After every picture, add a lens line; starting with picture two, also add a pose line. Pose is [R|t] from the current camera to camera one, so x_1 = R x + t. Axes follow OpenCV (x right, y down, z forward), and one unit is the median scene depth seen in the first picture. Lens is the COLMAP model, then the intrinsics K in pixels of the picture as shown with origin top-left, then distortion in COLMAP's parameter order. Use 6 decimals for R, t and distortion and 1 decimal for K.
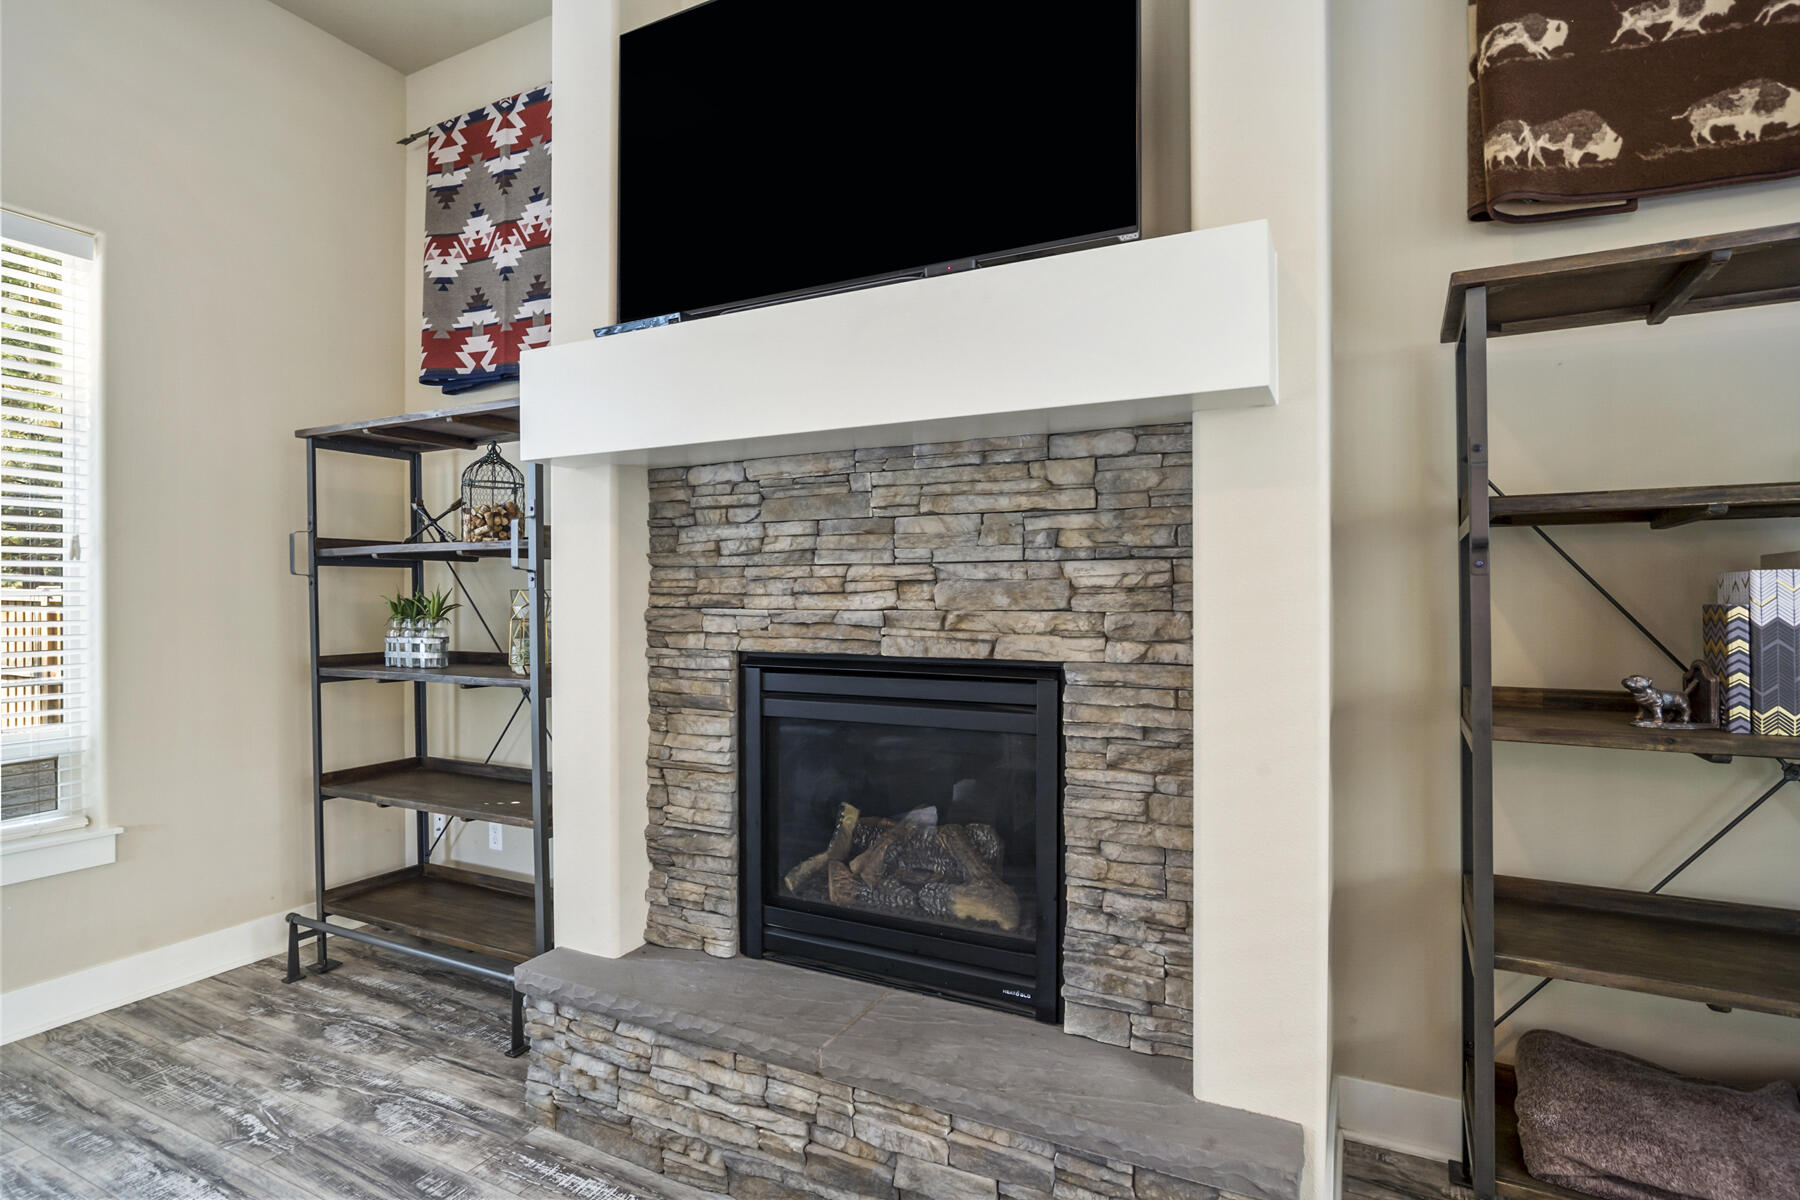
lens RADIAL K [[909.3, 0, 899.3], [0, 909.3, 599.8], [0, 0, 1]] dist [-0.018152, 0.006190]
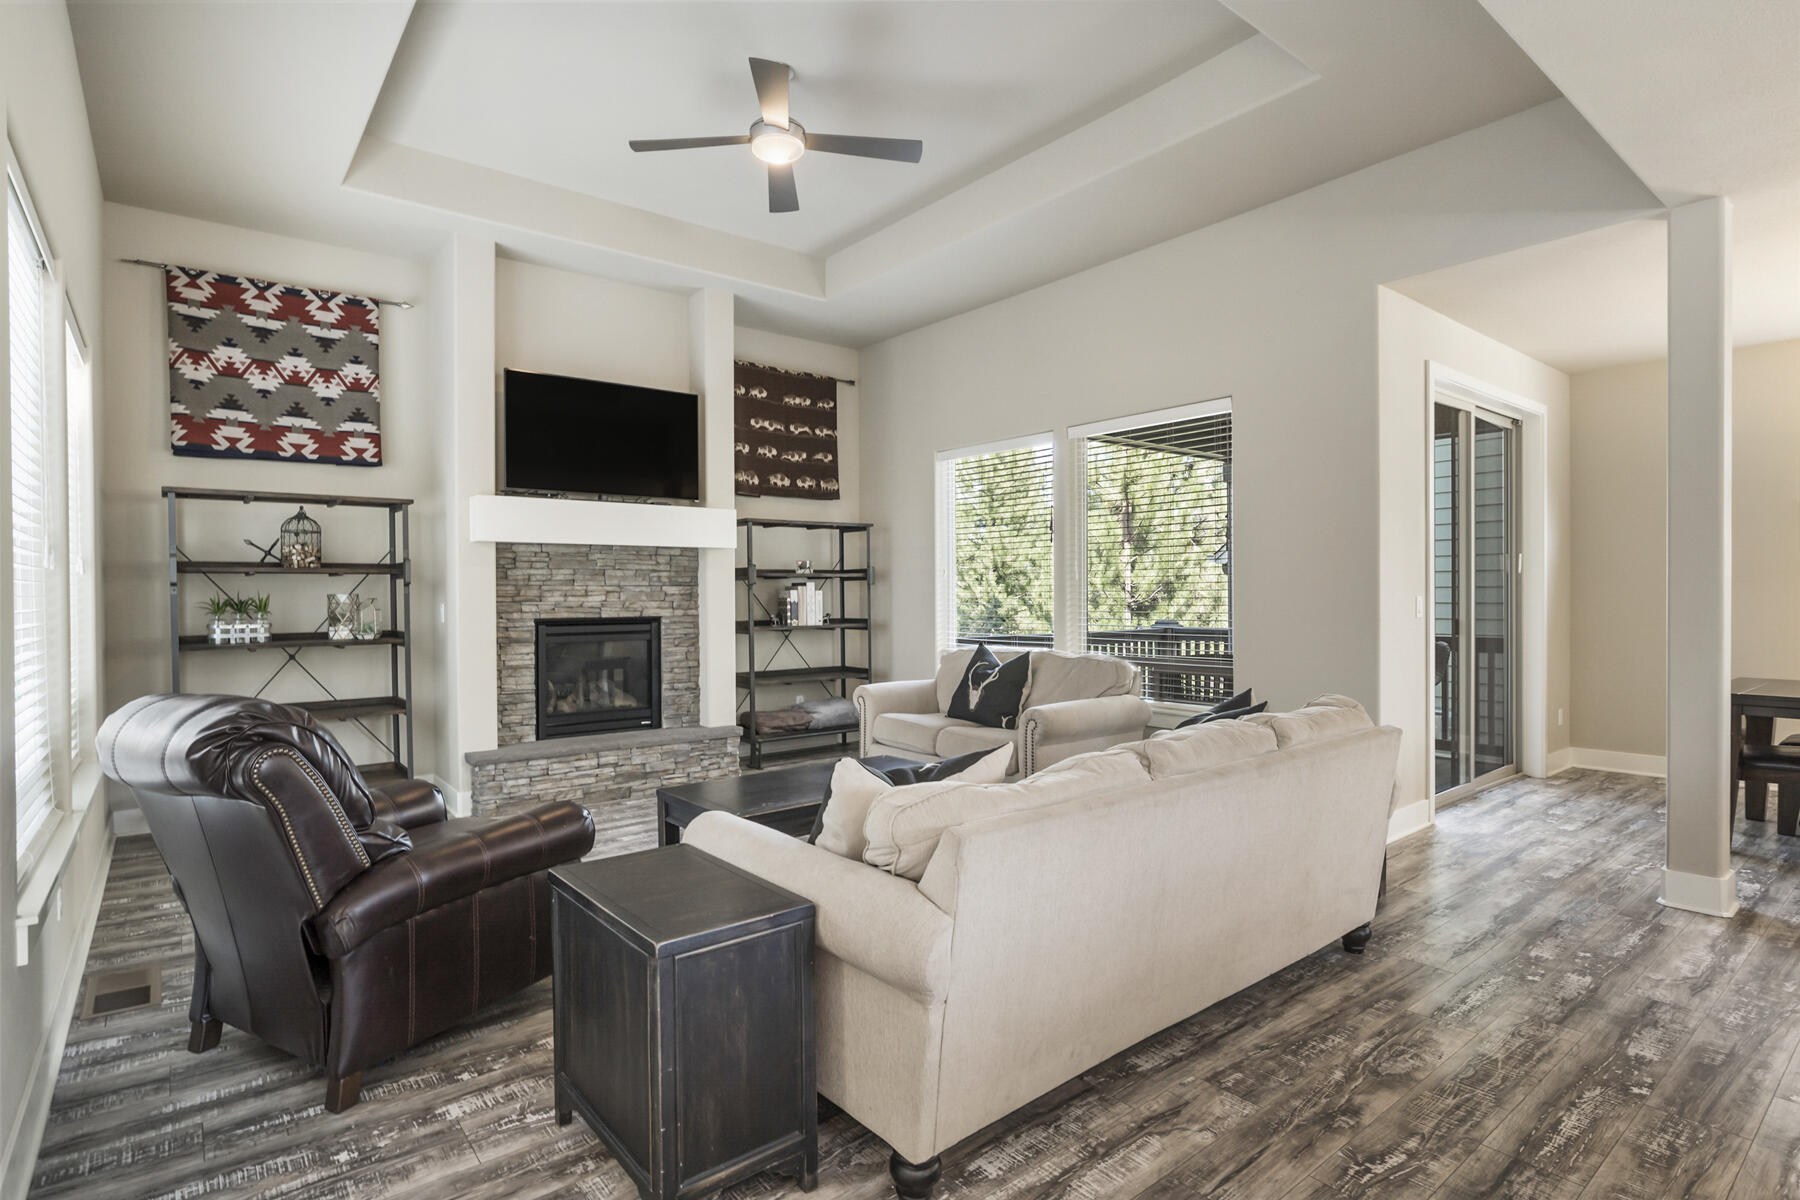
lens RADIAL K [[909.3, 0, 902.4], [0, 909.3, 599.6], [0, 0, 1]] dist [-0.018152, 0.006190]
pose [[0.403960, -0.007789, 0.914744, -2.212708], [0.005349, 0.999967, 0.006152, -0.007629], [-0.914761, 0.002408, 0.403988, -1.012369]]
